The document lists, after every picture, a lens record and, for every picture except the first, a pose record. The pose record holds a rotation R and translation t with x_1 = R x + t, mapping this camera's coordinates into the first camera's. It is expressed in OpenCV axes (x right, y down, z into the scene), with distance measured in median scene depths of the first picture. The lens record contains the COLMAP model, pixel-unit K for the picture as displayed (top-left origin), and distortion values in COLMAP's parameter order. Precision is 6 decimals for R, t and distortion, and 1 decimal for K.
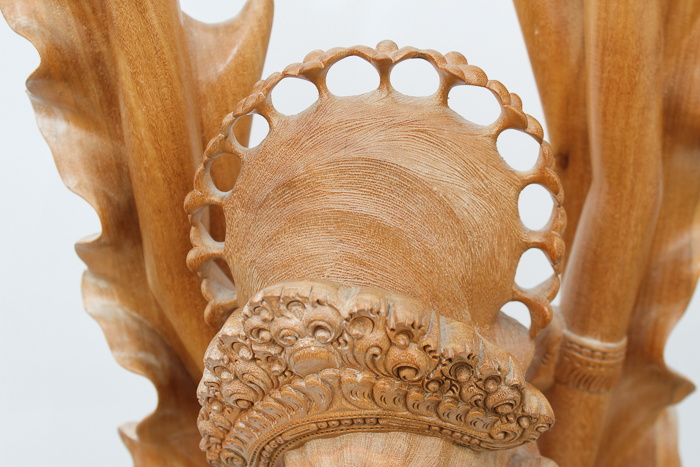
lens RADIAL K [[1136.7, 0, 350.0], [0, 1136.7, 233.5], [0, 0, 1]] dist [-0.014025, 0.017784]
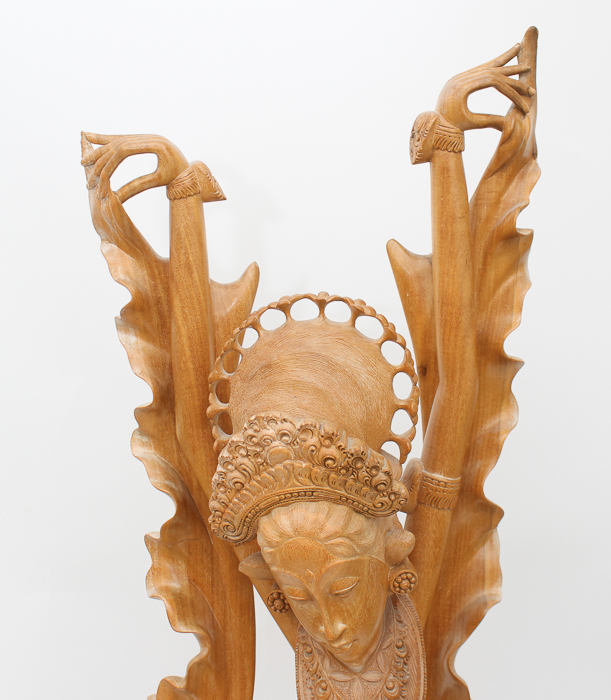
lens RADIAL K [[1223.2, 0, 305.5], [0, 1223.2, 350.0], [0, 0, 1]] dist [-0.035502, -0.121131]
pose [[0.999056, 0.036136, 0.024113, -0.042294], [-0.031224, 0.983216, -0.179756, 0.287512], [-0.030203, 0.178833, 0.983416, -0.964273]]
